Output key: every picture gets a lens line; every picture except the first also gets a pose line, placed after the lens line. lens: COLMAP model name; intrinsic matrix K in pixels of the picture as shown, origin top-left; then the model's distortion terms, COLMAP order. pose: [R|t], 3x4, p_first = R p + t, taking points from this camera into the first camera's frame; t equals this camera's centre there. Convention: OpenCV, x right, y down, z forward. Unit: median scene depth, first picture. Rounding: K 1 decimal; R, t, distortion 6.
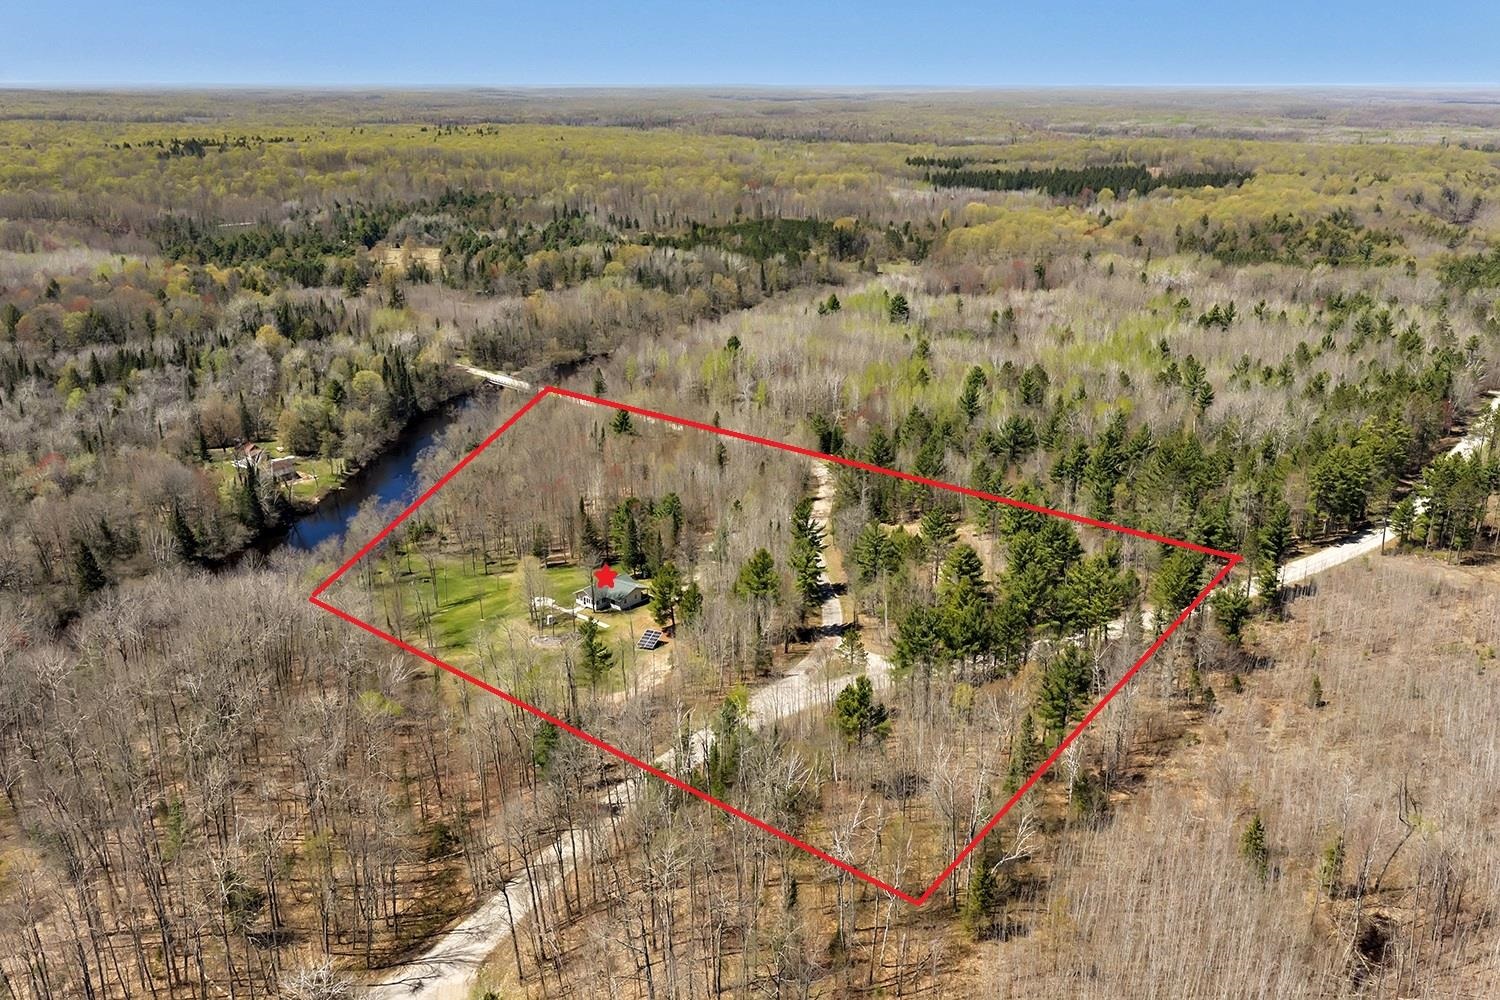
lens RADIAL K [[1252.5, 0, 760.8], [0, 1252.5, 492.8], [0, 0, 1]] dist [0.019914, -0.030205]
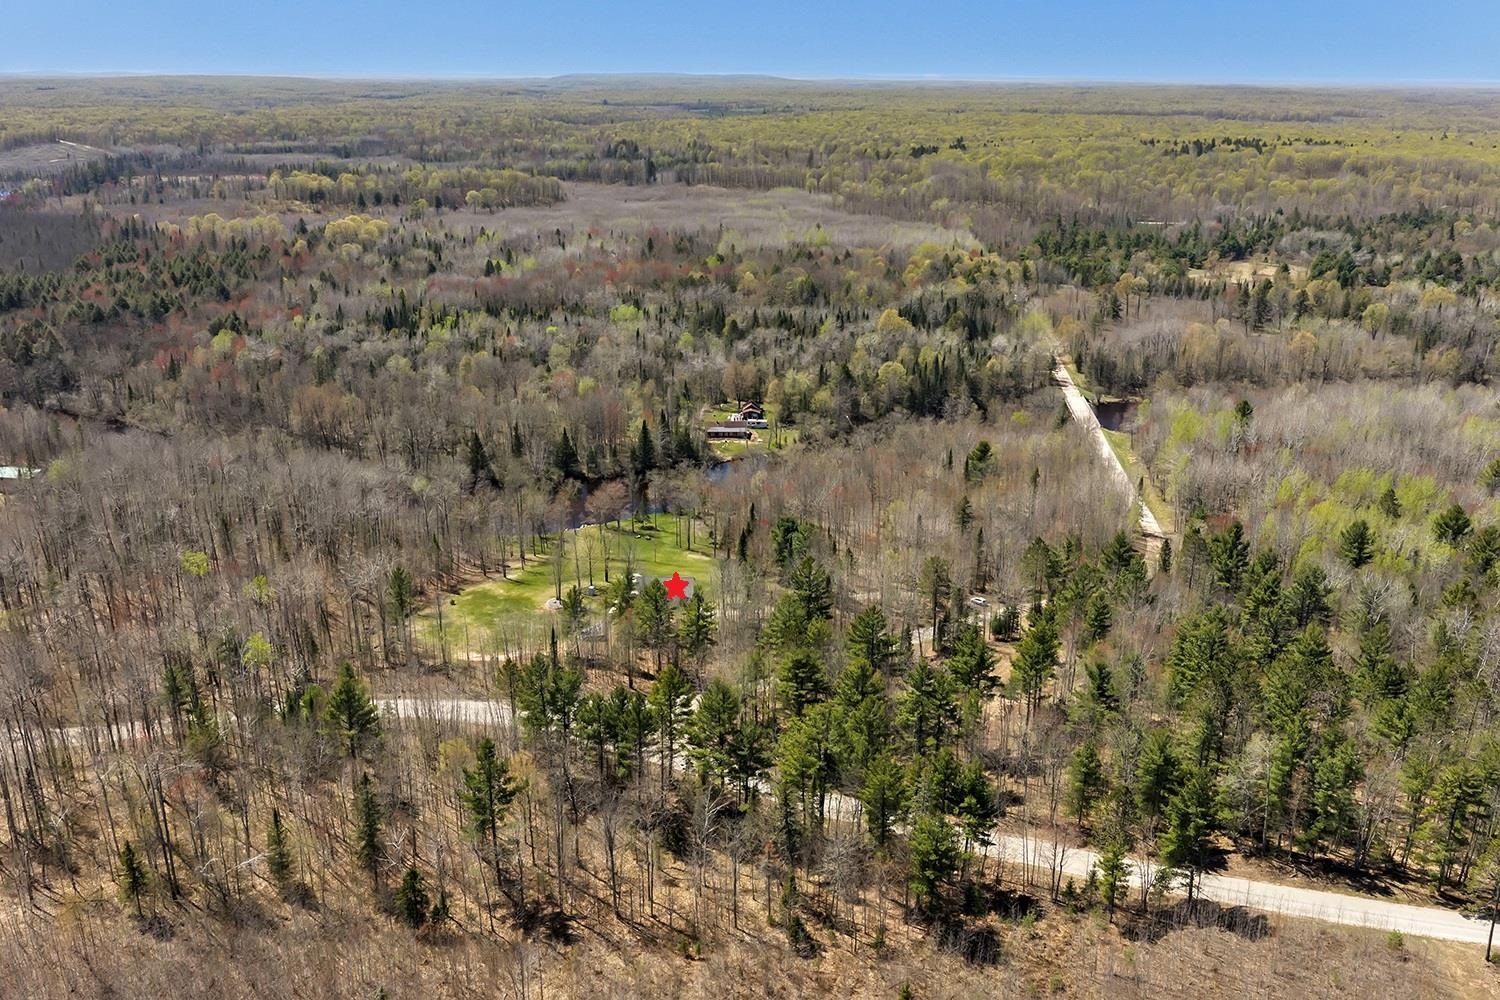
lens RADIAL K [[1252.5, 0, 752.1], [0, 1252.5, 502.7], [0, 0, 1]] dist [0.019914, -0.030205]
pose [[0.614625, 0.258414, -0.745291, 0.296976], [-0.252055, 0.959623, 0.124865, -0.059670], [0.747466, 0.111109, 0.654943, 0.166039]]
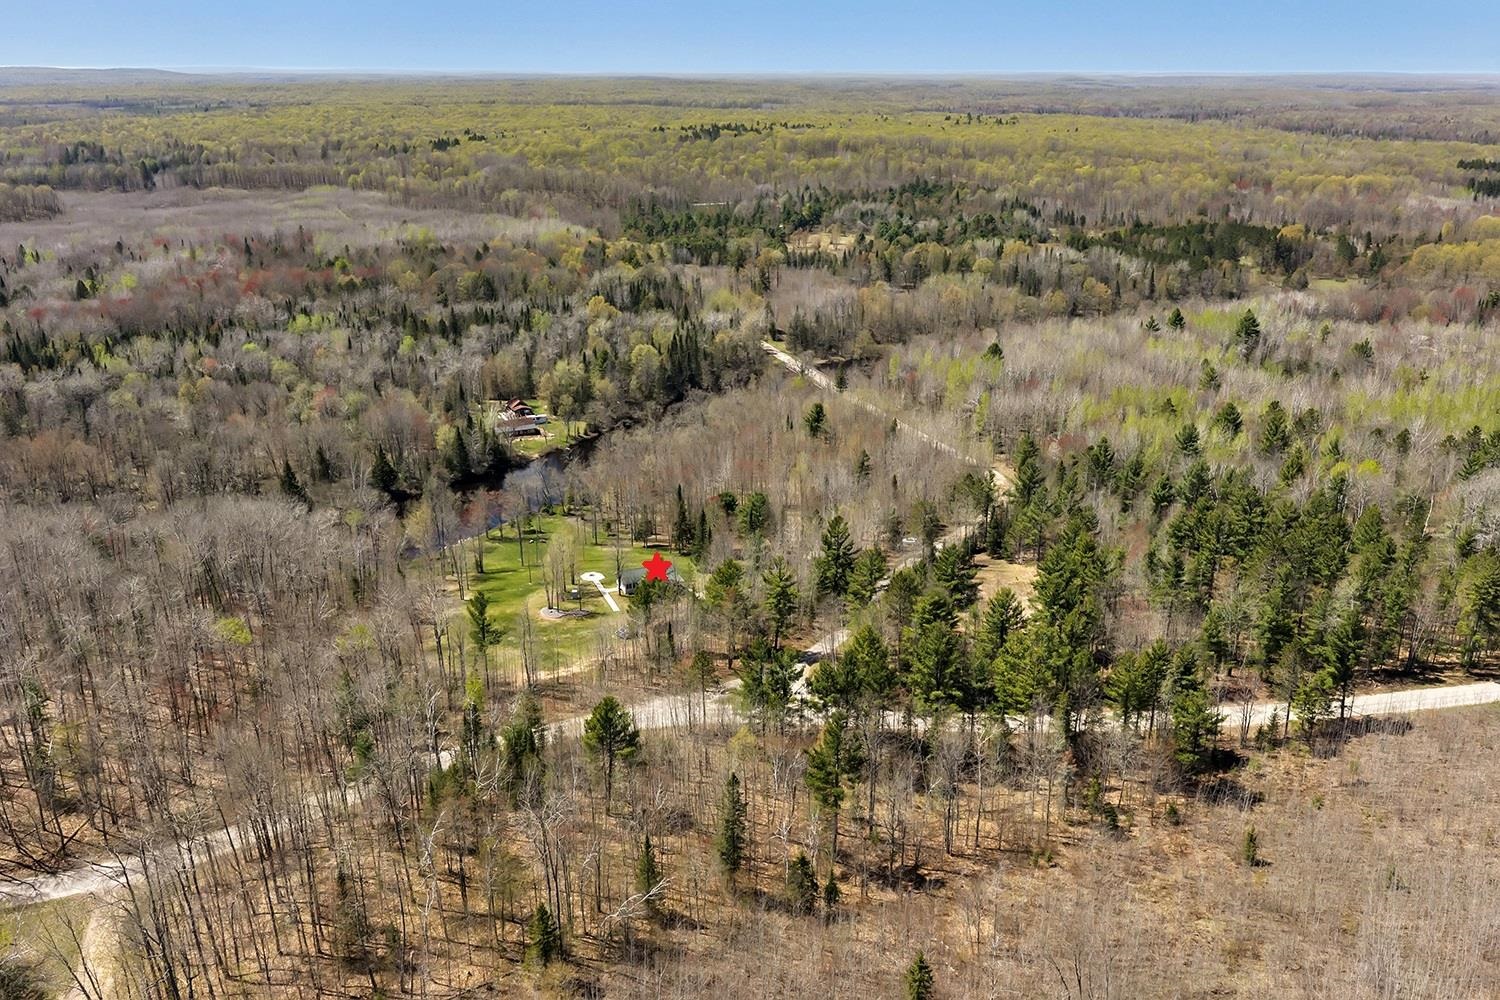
lens RADIAL K [[1252.5, 0, 757.1], [0, 1252.5, 501.8], [0, 0, 1]] dist [0.019914, -0.030205]
pose [[0.897030, 0.144169, -0.417796, 0.165799], [-0.138095, 0.989400, 0.044915, -0.017892], [0.419843, 0.017405, 0.907430, 0.050695]]
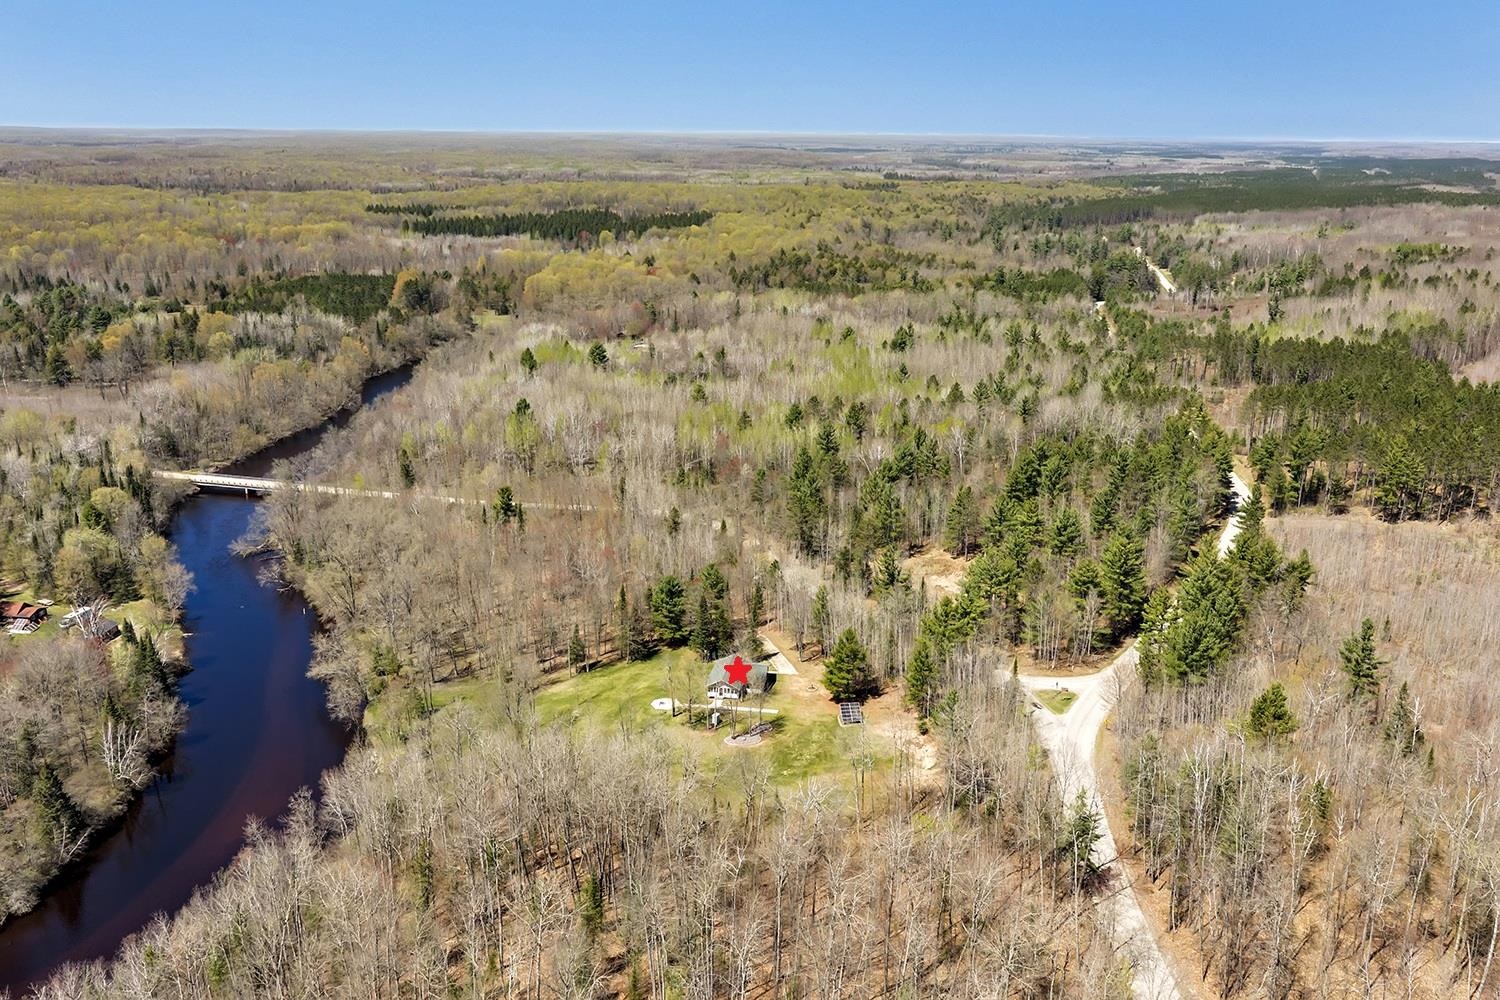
lens RADIAL K [[1252.5, 0, 750.9], [0, 1252.5, 502.3], [0, 0, 1]] dist [0.019914, -0.030205]
pose [[0.875801, -0.133399, 0.463873, -0.226607], [0.145313, 0.989334, 0.010155, -0.025323], [-0.460280, 0.058513, 0.885843, 0.075789]]
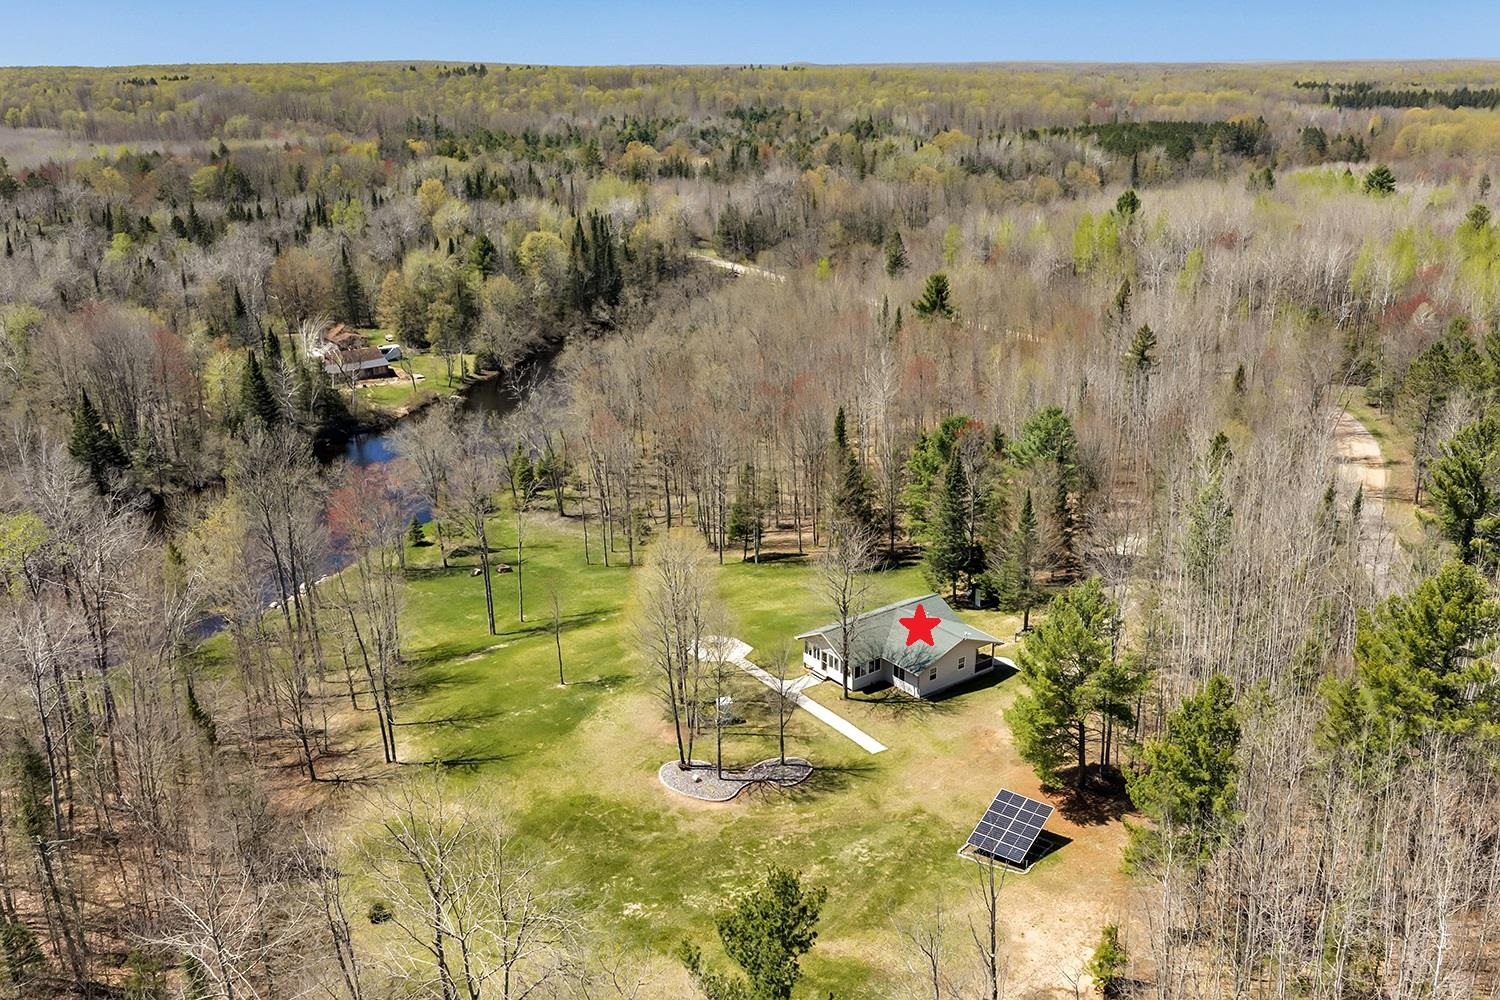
lens RADIAL K [[1252.5, 0, 751.6], [0, 1252.5, 501.9], [0, 0, 1]] dist [0.019914, -0.030205]
pose [[0.969935, 0.068295, -0.233587, -0.033739], [-0.064341, 0.997627, 0.024516, 0.013490], [0.234707, -0.008749, 0.972027, 0.275634]]
